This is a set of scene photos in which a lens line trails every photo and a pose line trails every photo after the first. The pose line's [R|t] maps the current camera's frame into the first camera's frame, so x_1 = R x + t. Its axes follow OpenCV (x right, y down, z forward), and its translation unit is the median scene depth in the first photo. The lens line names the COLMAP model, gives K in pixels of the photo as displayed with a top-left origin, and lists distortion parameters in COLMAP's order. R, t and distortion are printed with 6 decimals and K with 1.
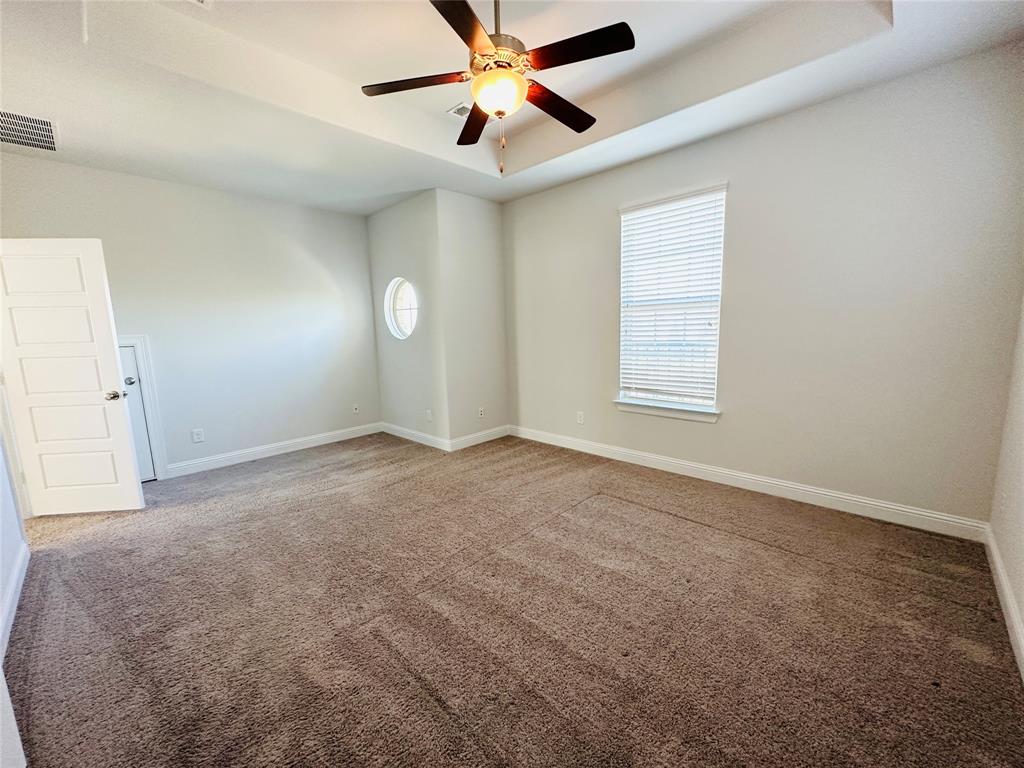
lens RADIAL K [[408.9, 0, 516.8], [0, 408.9, 384.8], [0, 0, 1]] dist [-0.003170, -0.000406]
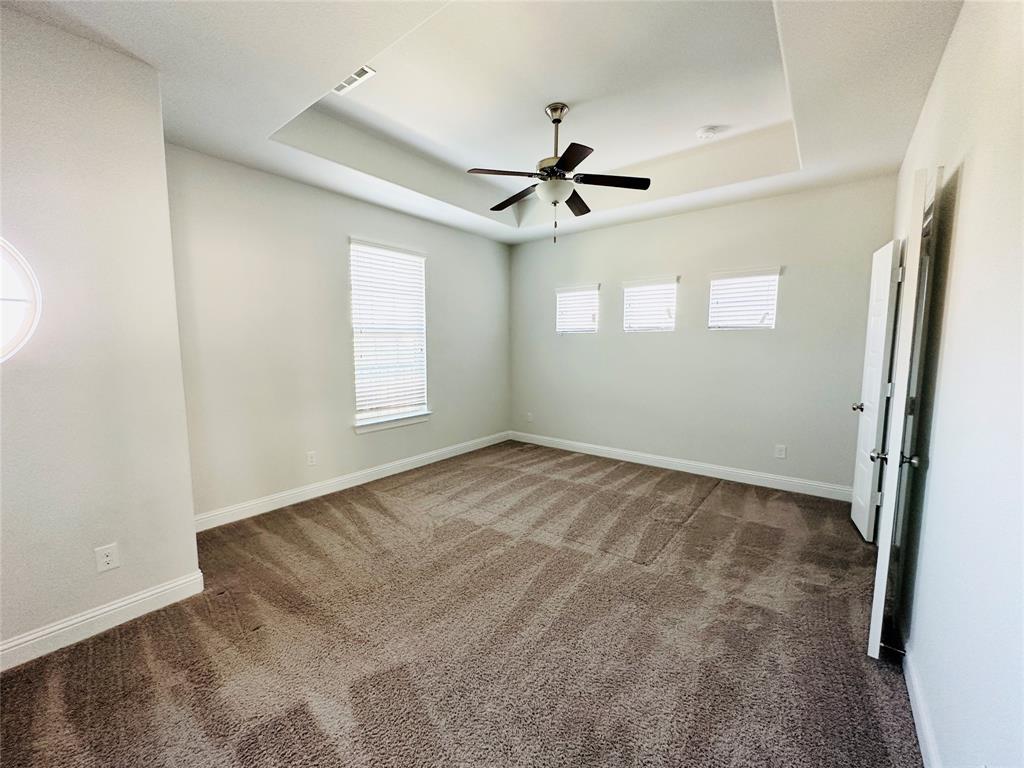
lens RADIAL K [[408.9, 0, 512.8], [0, 408.9, 383.4], [0, 0, 1]] dist [-0.003170, -0.000406]
pose [[-0.092980, -0.070284, 0.993184, -0.810407], [0.150077, 0.985120, 0.083763, -0.092131], [-0.984292, 0.156842, -0.081048, 0.722963]]
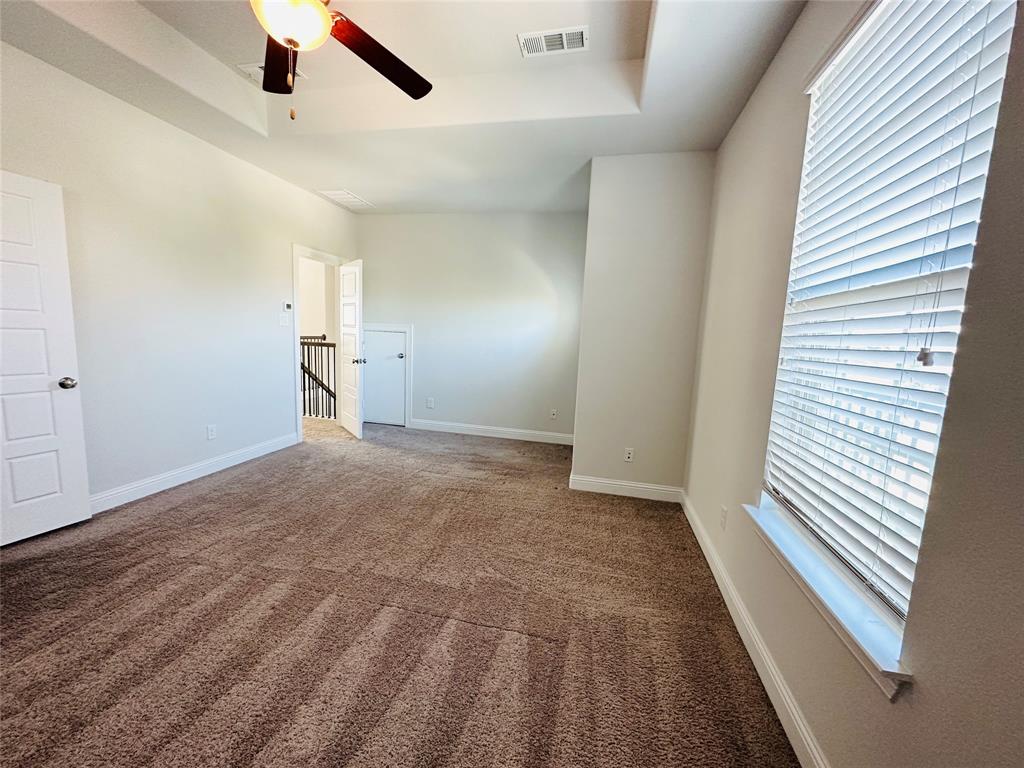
lens RADIAL K [[408.9, 0, 512.2], [0, 408.9, 387.2], [0, 0, 1]] dist [-0.003170, -0.000406]
pose [[0.510567, 0.164773, -0.843902, 0.497560], [-0.185310, 0.979489, 0.079132, -0.085735], [0.839632, 0.115981, 0.530629, 0.541999]]
